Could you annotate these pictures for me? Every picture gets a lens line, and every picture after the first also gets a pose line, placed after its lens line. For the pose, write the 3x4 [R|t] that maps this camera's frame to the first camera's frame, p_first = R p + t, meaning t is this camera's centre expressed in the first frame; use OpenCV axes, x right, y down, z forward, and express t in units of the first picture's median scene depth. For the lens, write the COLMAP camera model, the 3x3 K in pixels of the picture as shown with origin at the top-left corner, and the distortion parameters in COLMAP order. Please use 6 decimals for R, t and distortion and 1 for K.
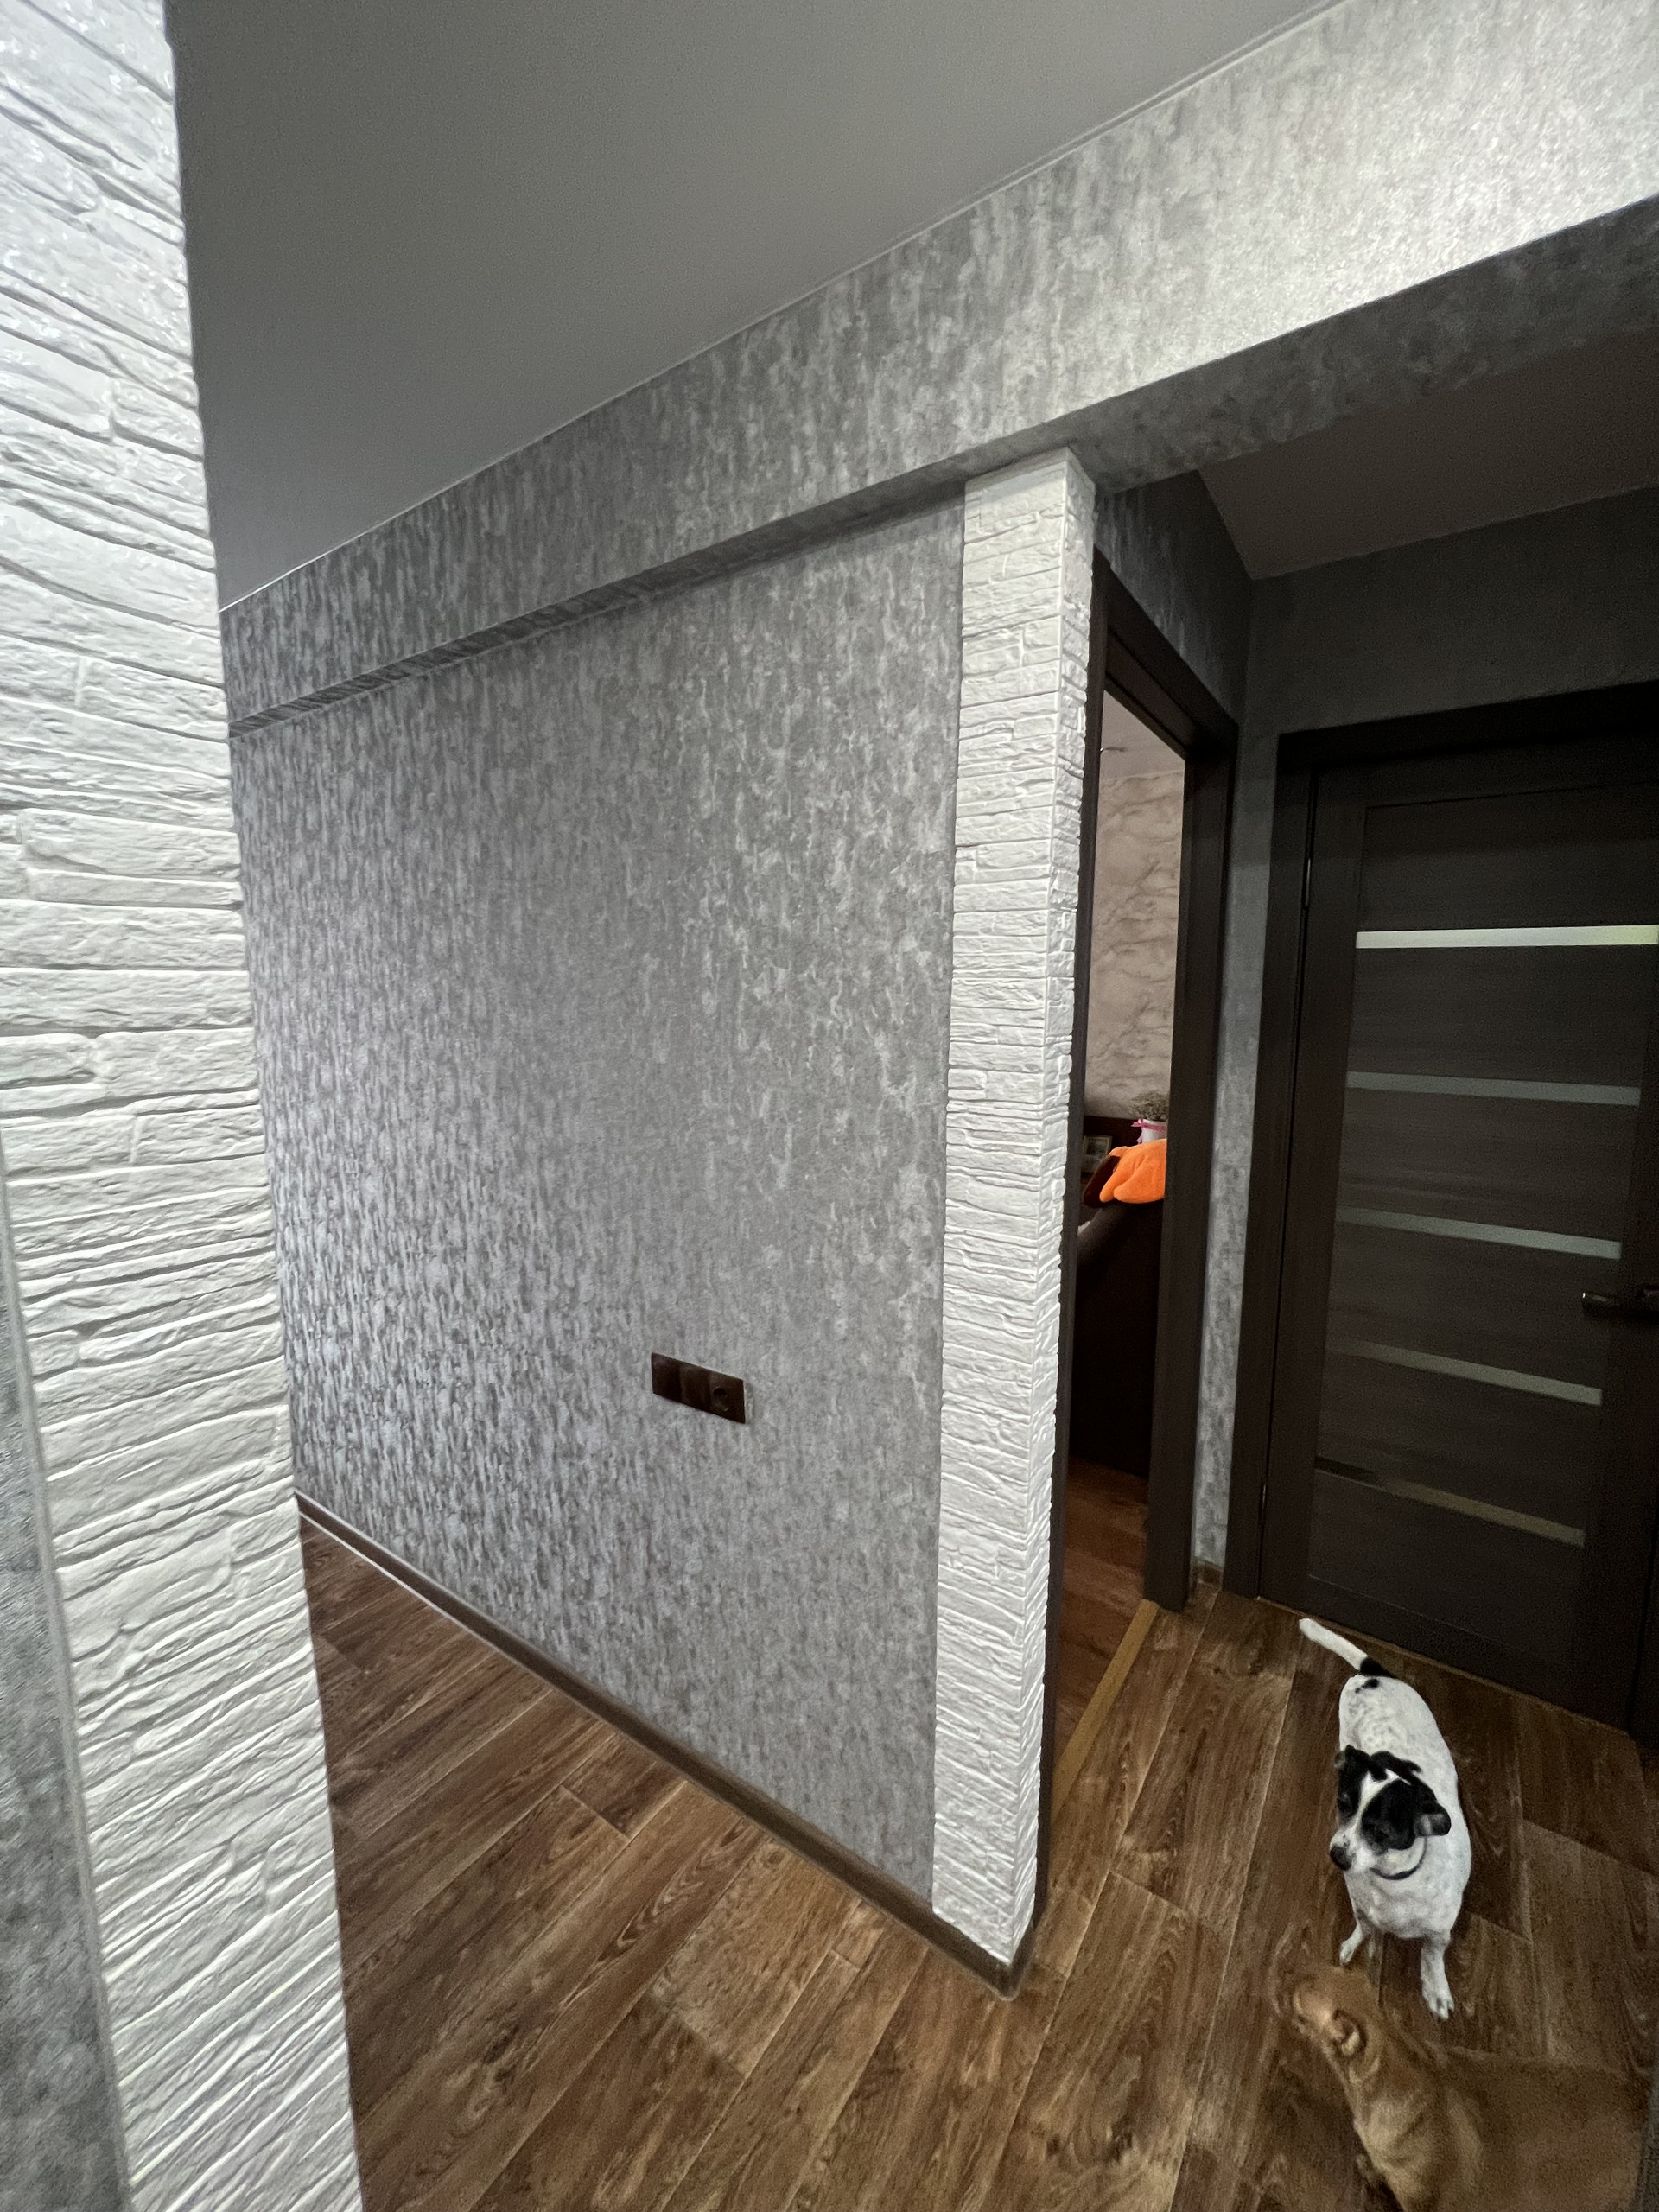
lens RADIAL K [[880.8, 0, 836.9], [0, 880.8, 1097.2], [0, 0, 1]] dist [-0.000619, 0.000094]
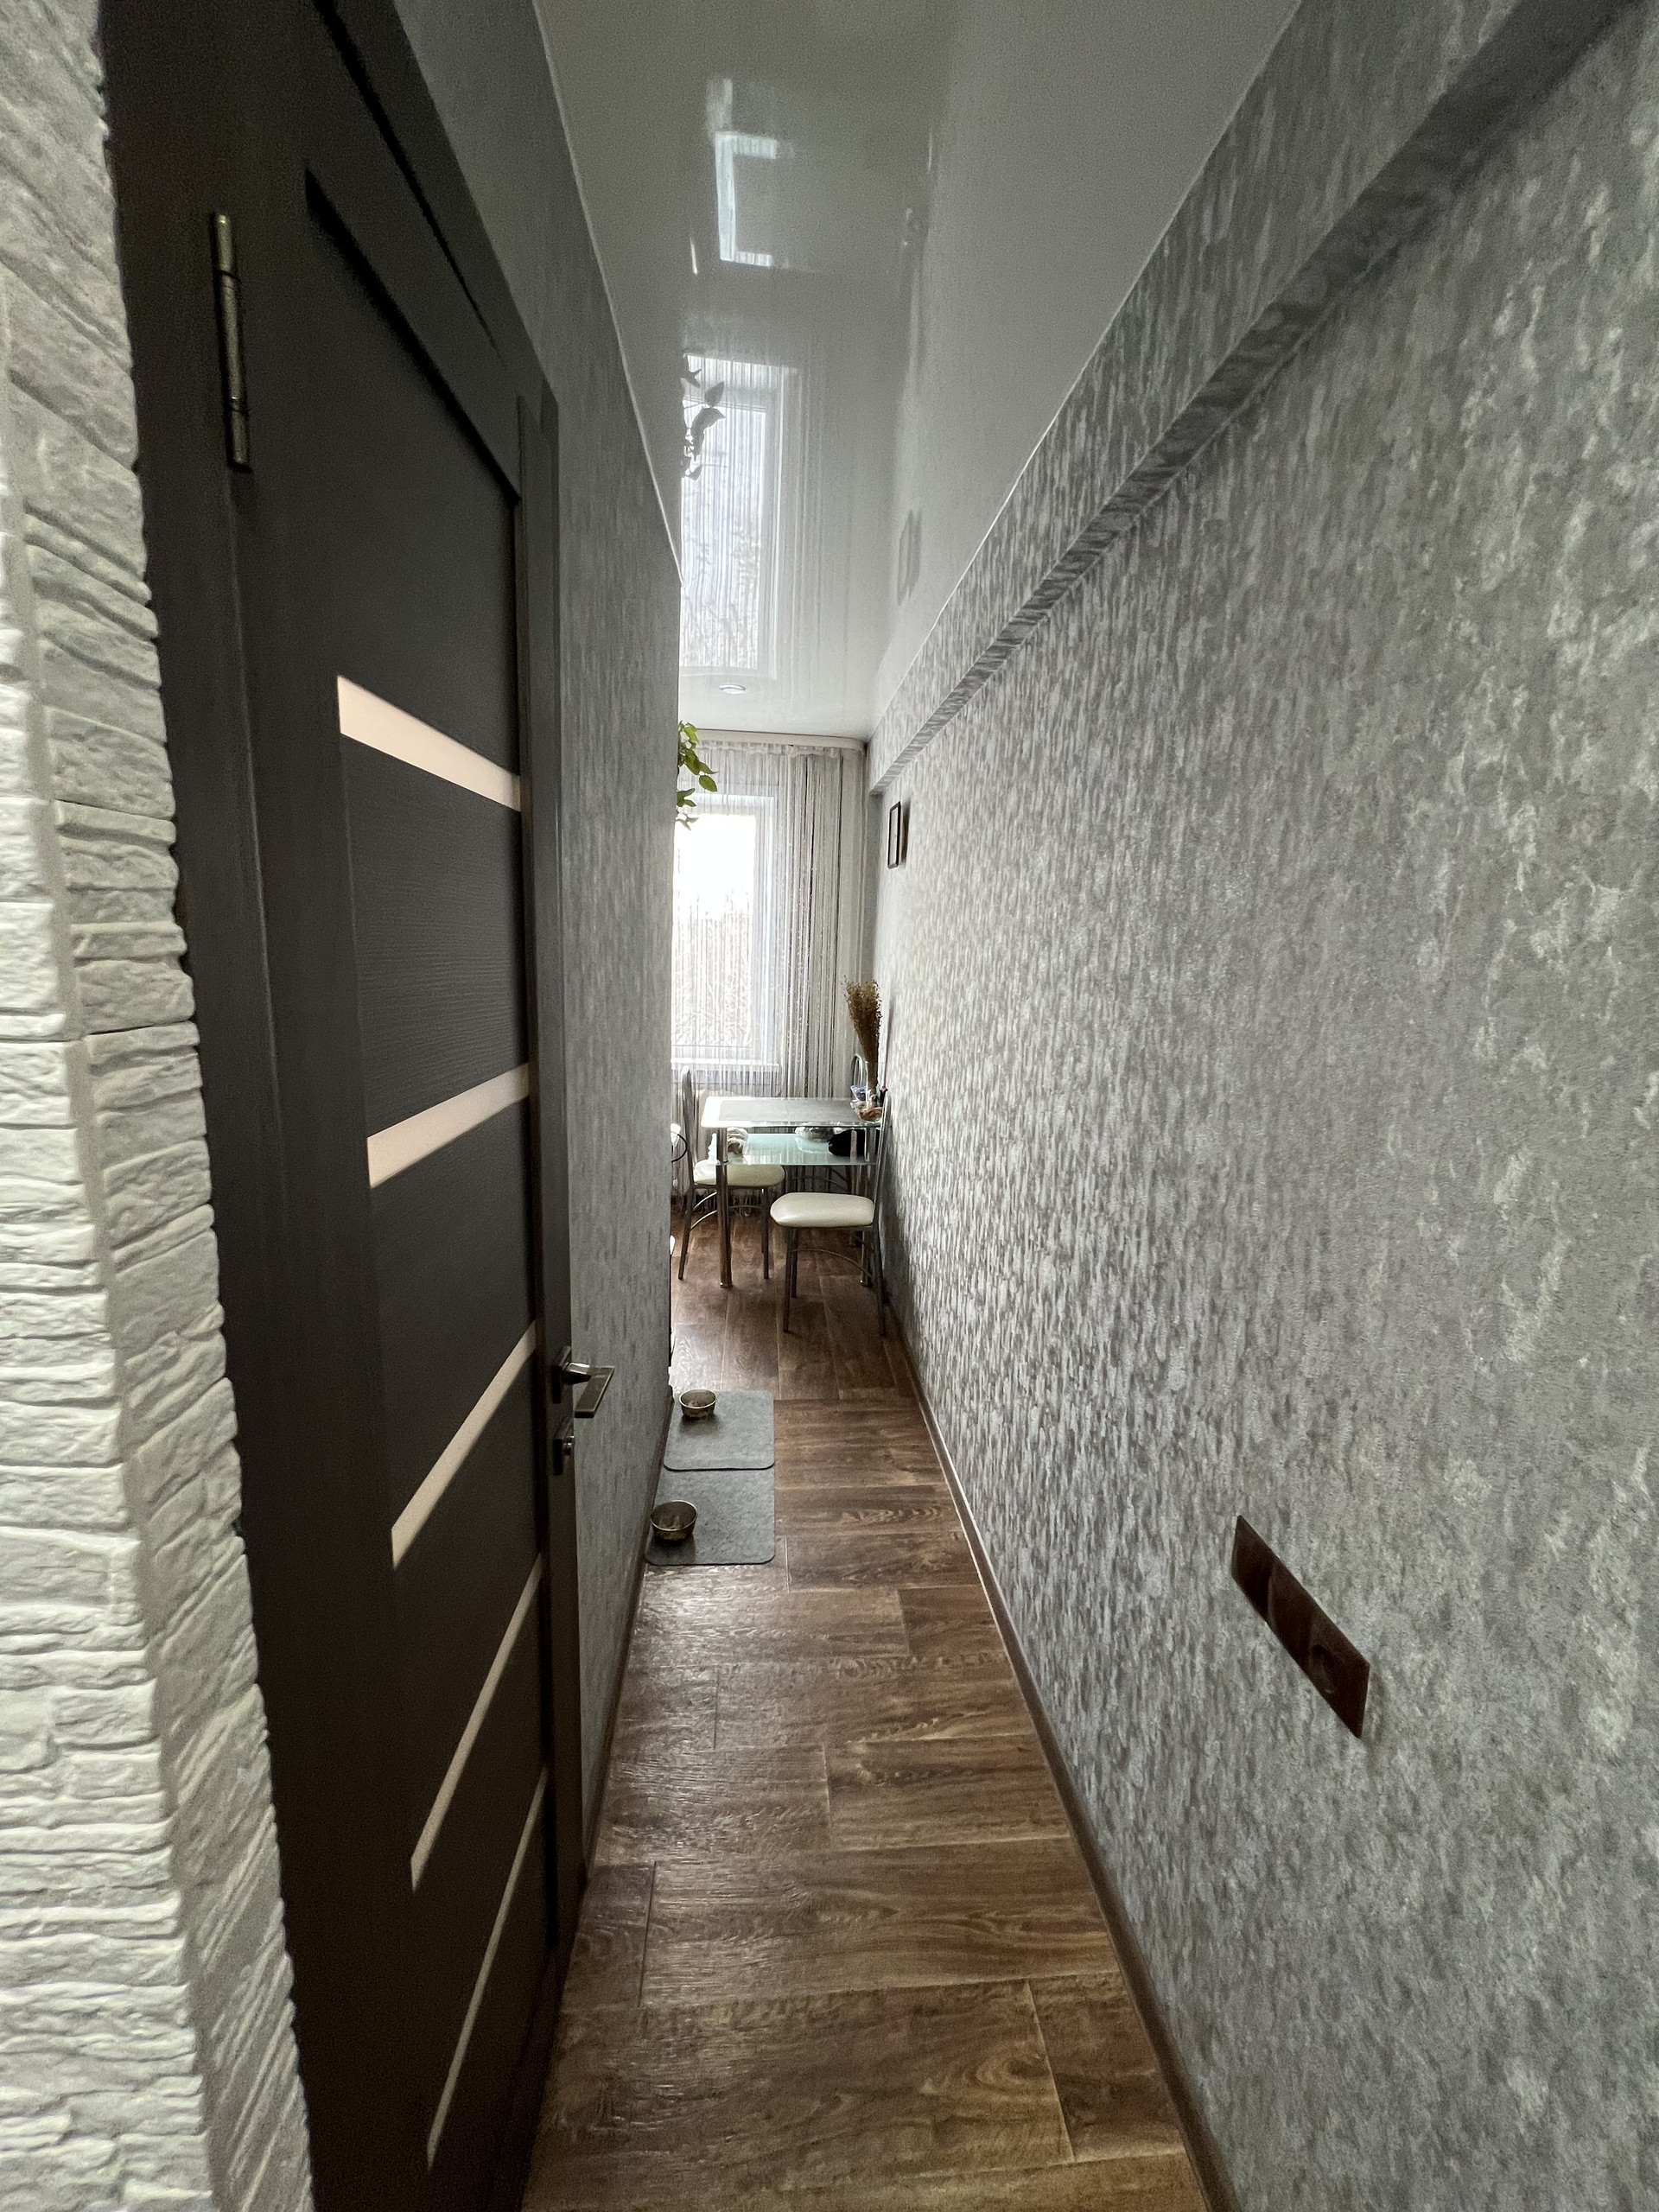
lens RADIAL K [[880.8, 0, 836.9], [0, 880.8, 1097.2], [0, 0, 1]] dist [-0.000619, 0.000094]
pose [[0.637720, 0.162297, -0.752976, 0.040137], [-0.135871, 0.985924, 0.097434, -0.034628], [0.758190, 0.040173, 0.650794, 0.439826]]
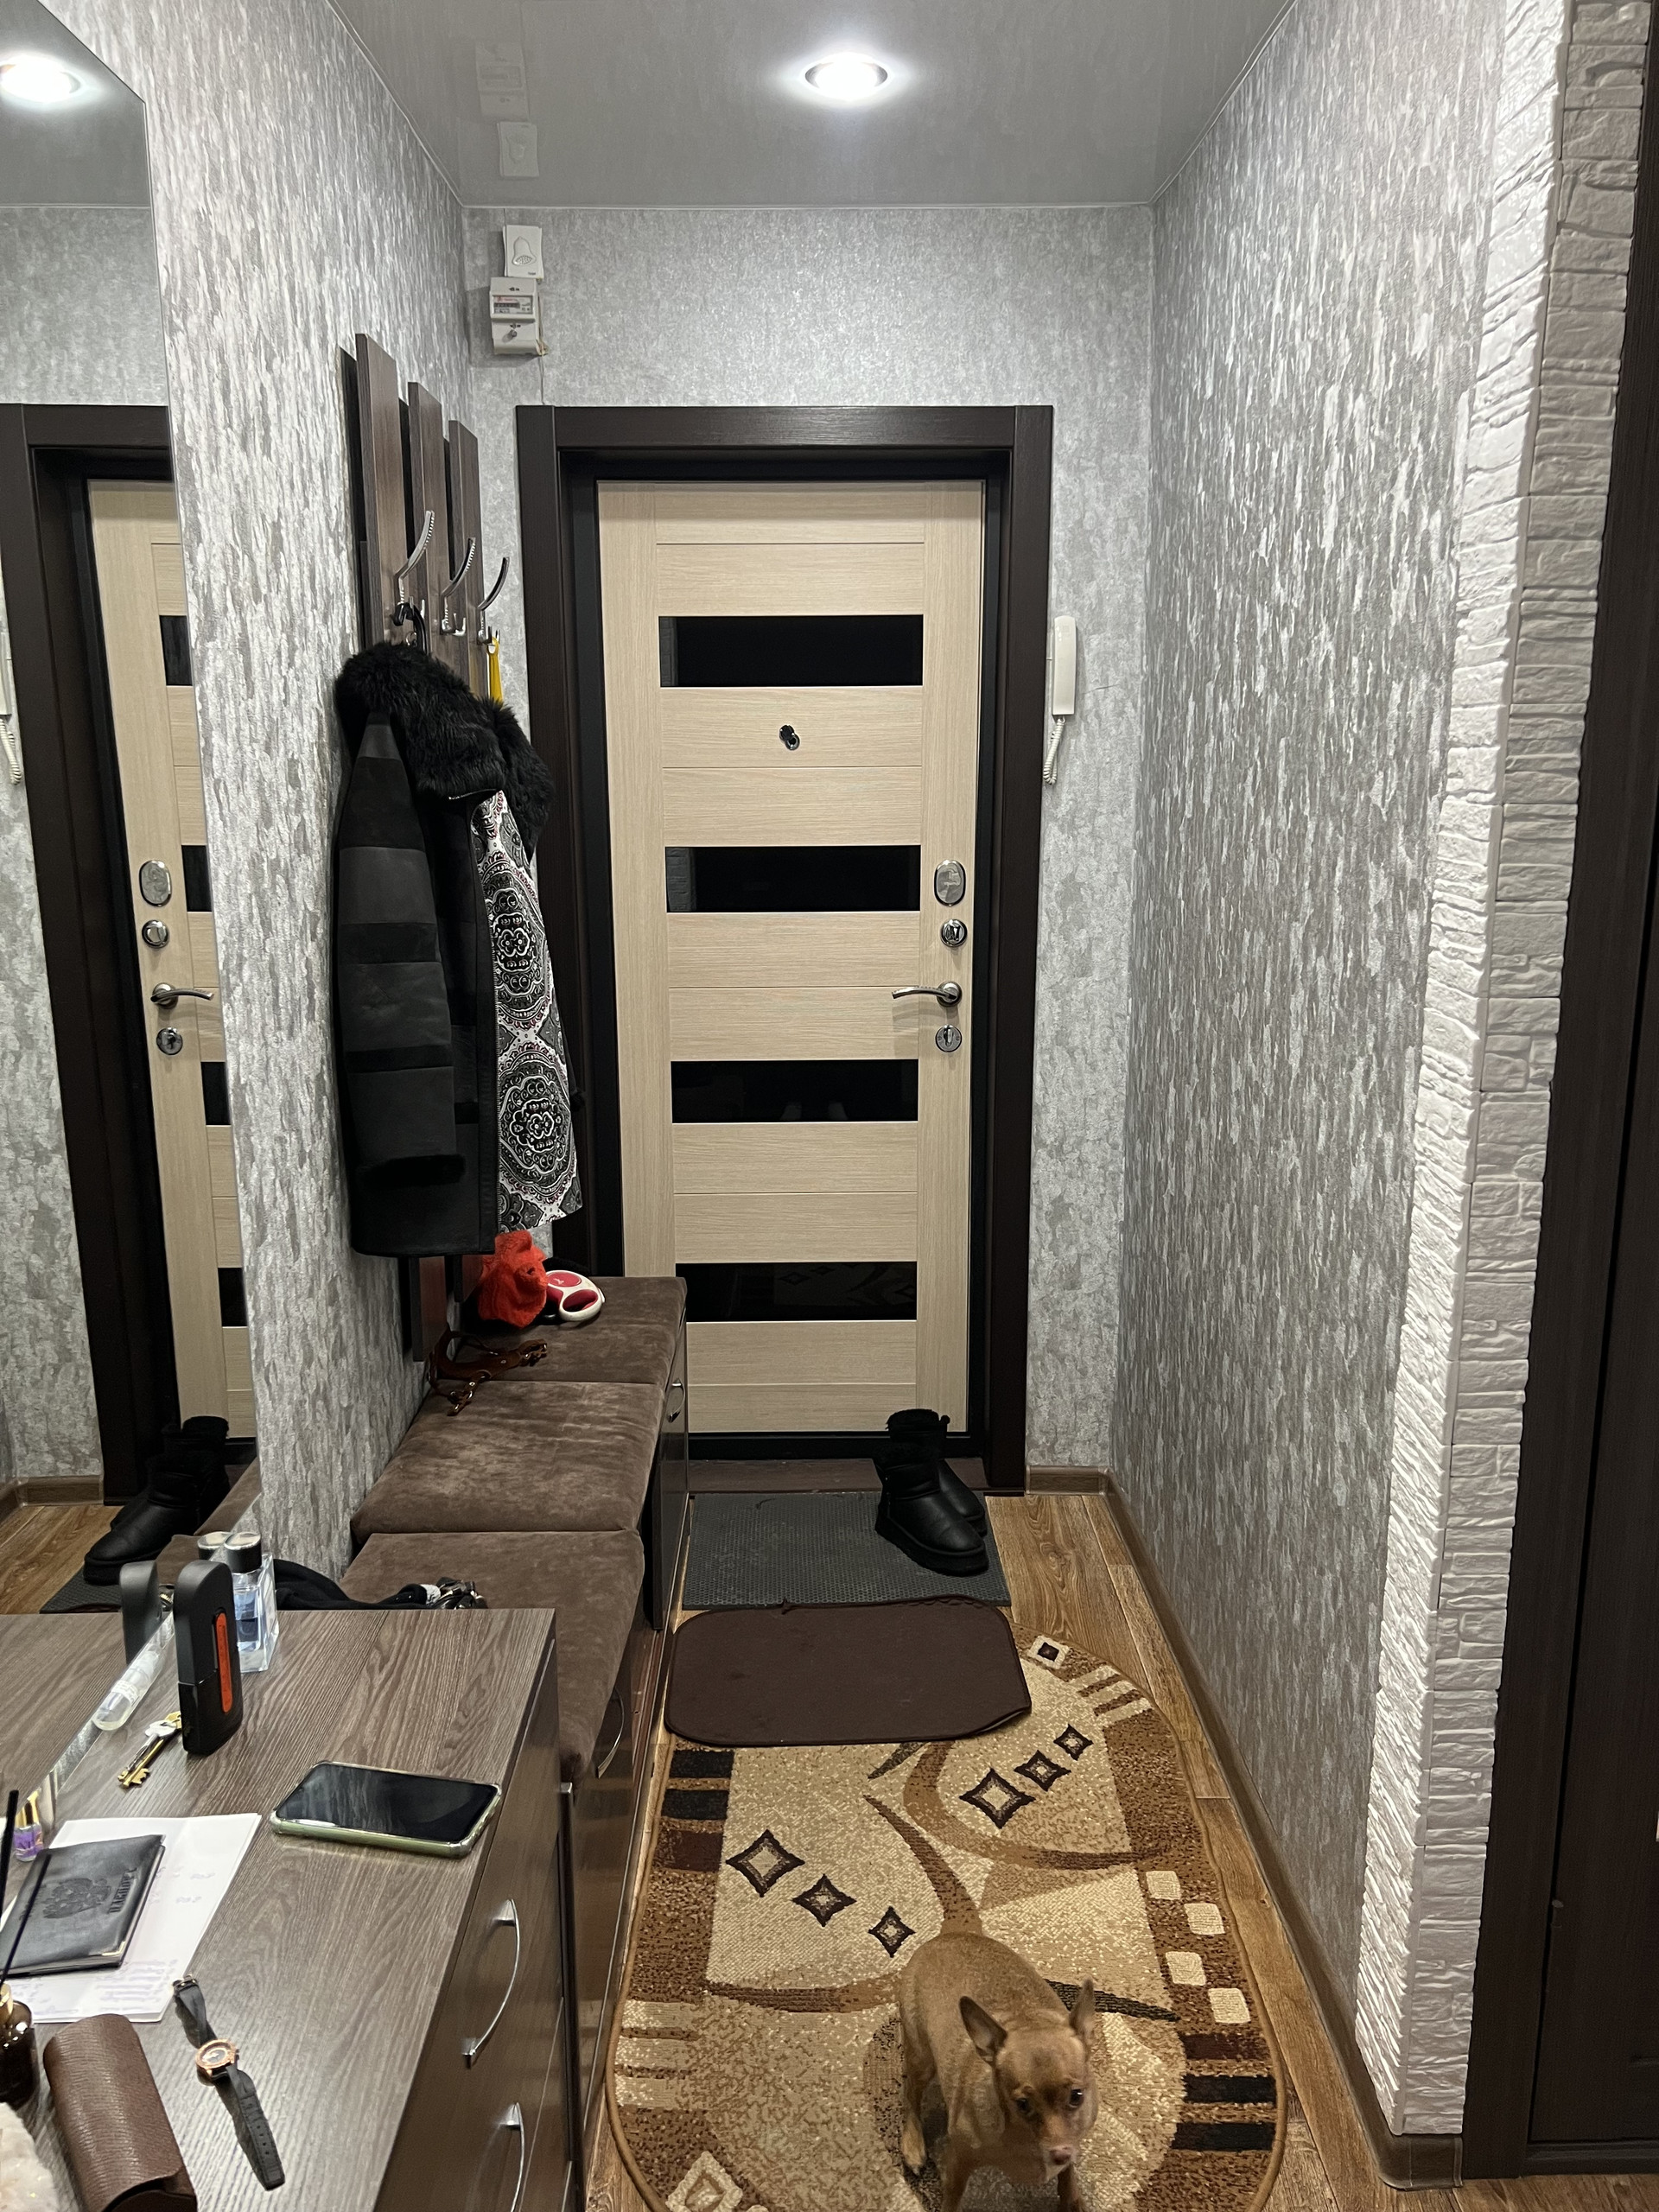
lens RADIAL K [[1661.3, 0, 829.5], [0, 1661.3, 1106.0], [0, 0, 1]] dist [0.029278, -0.000585]
pose [[-0.814945, 0.126808, -0.565495, 0.740801], [-0.072005, 0.946052, 0.315913, -0.127761], [0.575048, 0.298170, -0.761849, 1.096521]]
